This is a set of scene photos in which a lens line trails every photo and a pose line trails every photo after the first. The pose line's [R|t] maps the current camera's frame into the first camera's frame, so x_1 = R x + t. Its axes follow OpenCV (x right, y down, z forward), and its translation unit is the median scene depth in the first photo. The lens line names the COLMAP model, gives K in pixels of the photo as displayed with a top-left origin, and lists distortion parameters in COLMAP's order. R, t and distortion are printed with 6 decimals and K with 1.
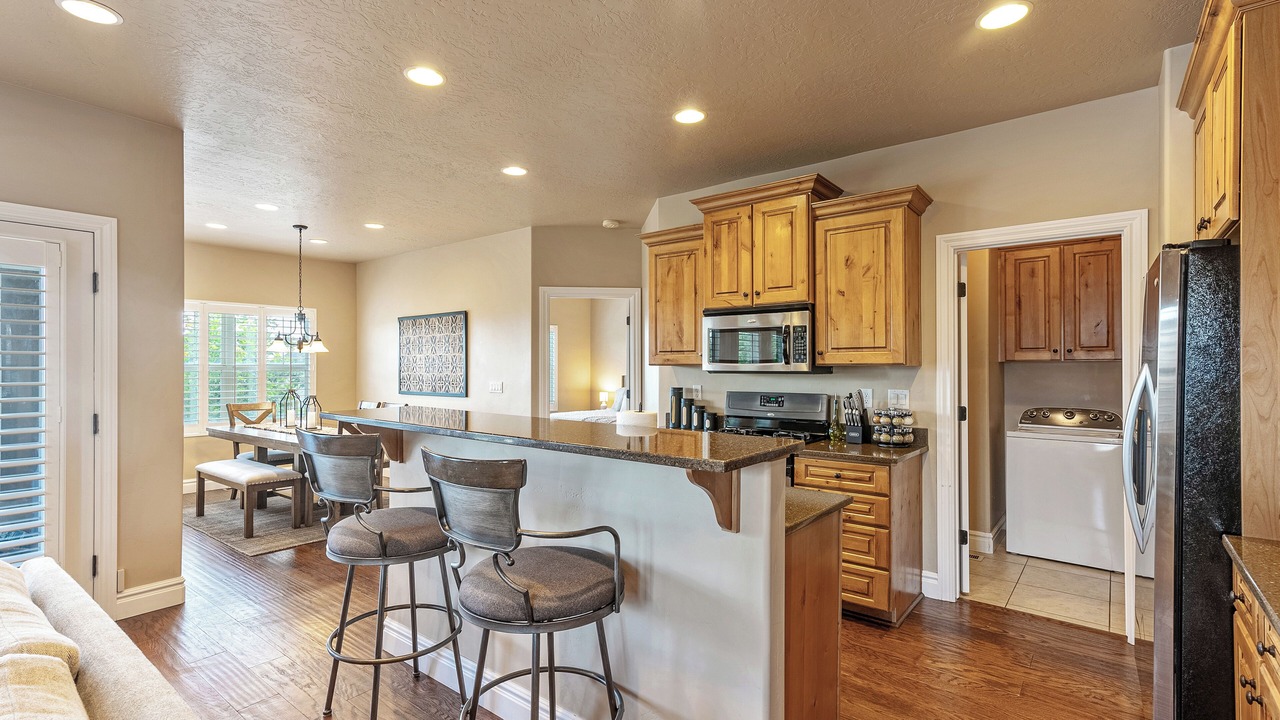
lens RADIAL K [[586.5, 0, 627.3], [0, 586.5, 364.6], [0, 0, 1]] dist [0.016002, 0.003271]
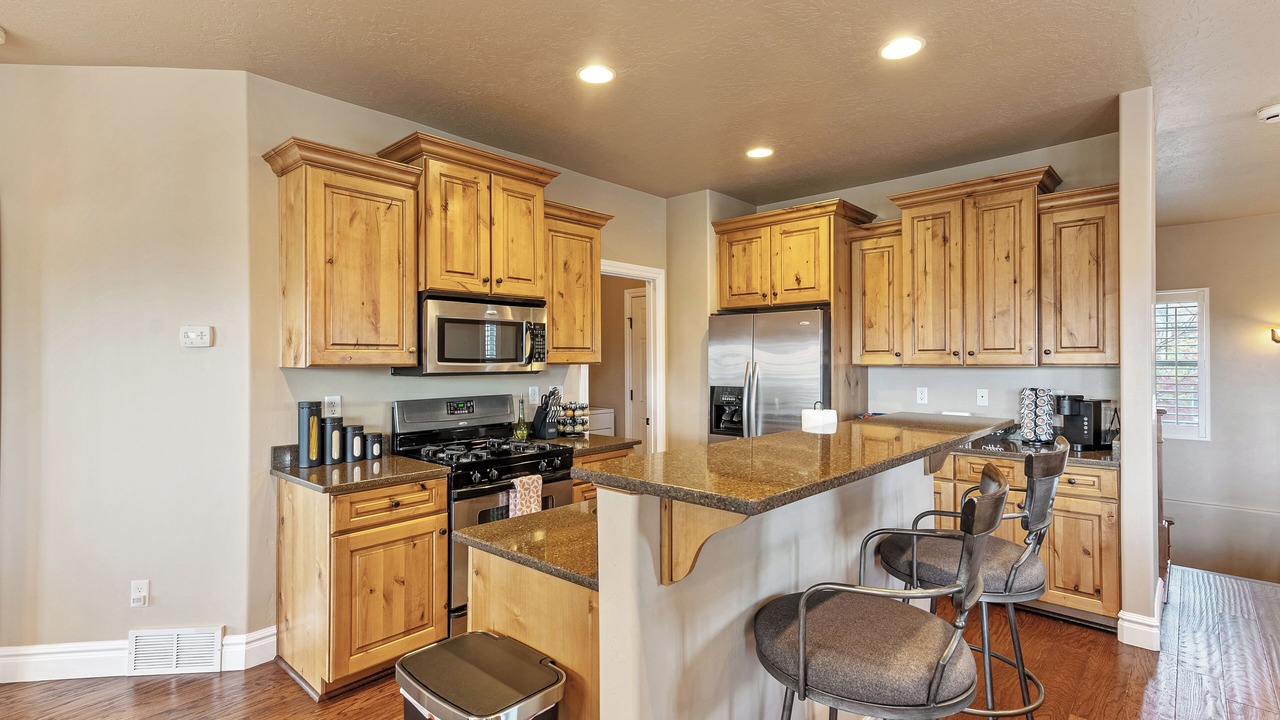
lens RADIAL K [[586.5, 0, 654.4], [0, 586.5, 356.6], [0, 0, 1]] dist [0.016002, 0.003271]
pose [[0.054550, 0.001174, 0.998510, -0.616601], [-0.000281, 0.999999, -0.001160, -0.010443], [-0.998511, -0.000218, 0.054551, 0.724178]]
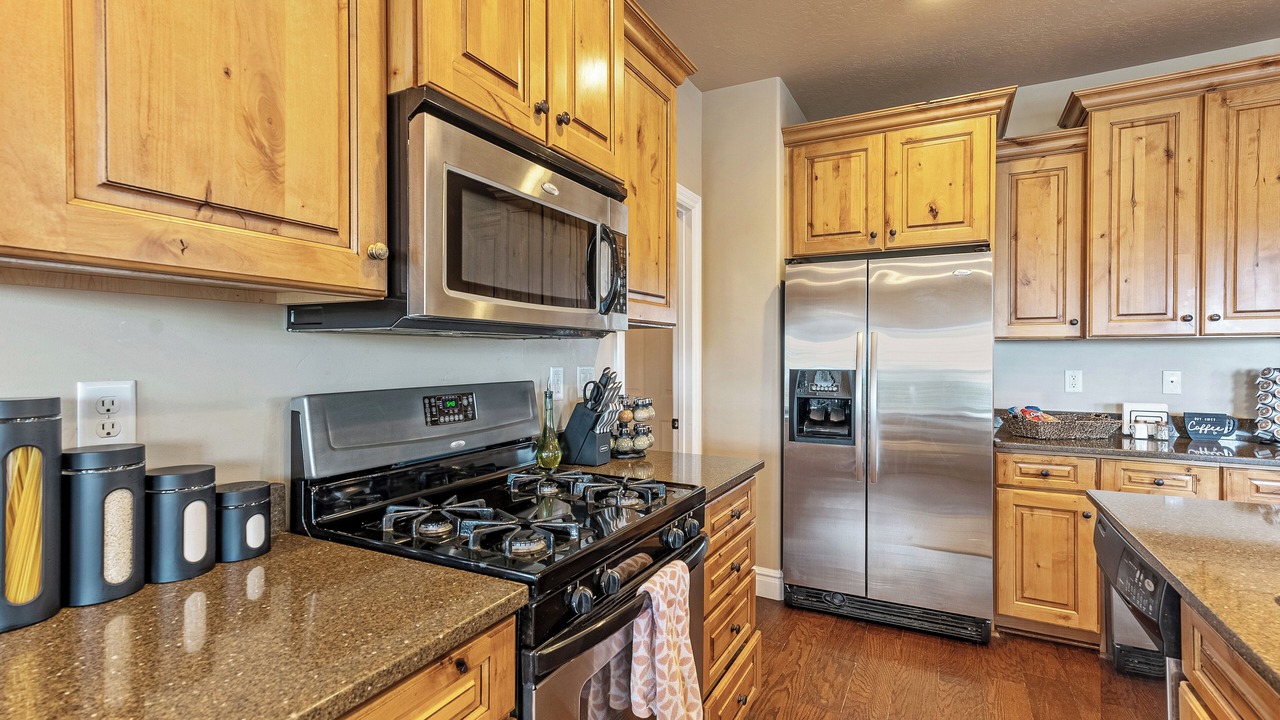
lens RADIAL K [[586.5, 0, 657.5], [0, 586.5, 357.6], [0, 0, 1]] dist [0.016002, 0.003271]
pose [[-0.198350, -0.009296, 0.980087, -0.160107], [-0.007716, 0.999939, 0.007923, 0.027113], [-0.980101, -0.005991, -0.198410, 1.009377]]
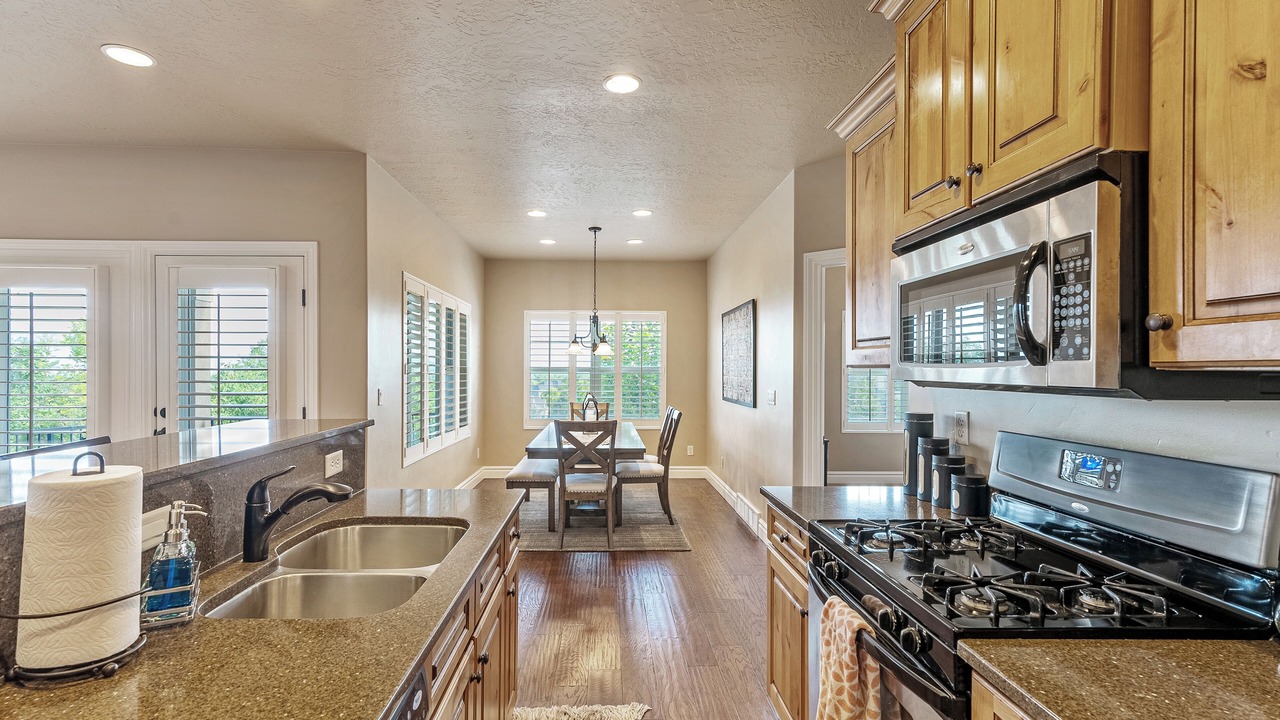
lens RADIAL K [[586.5, 0, 631.7], [0, 586.5, 379.0], [0, 0, 1]] dist [0.016002, 0.003271]
pose [[0.650978, 0.015896, -0.758931, 0.360641], [-0.001902, 0.999812, 0.019310, 0.001086], [0.759095, -0.011127, 0.650885, 0.595650]]
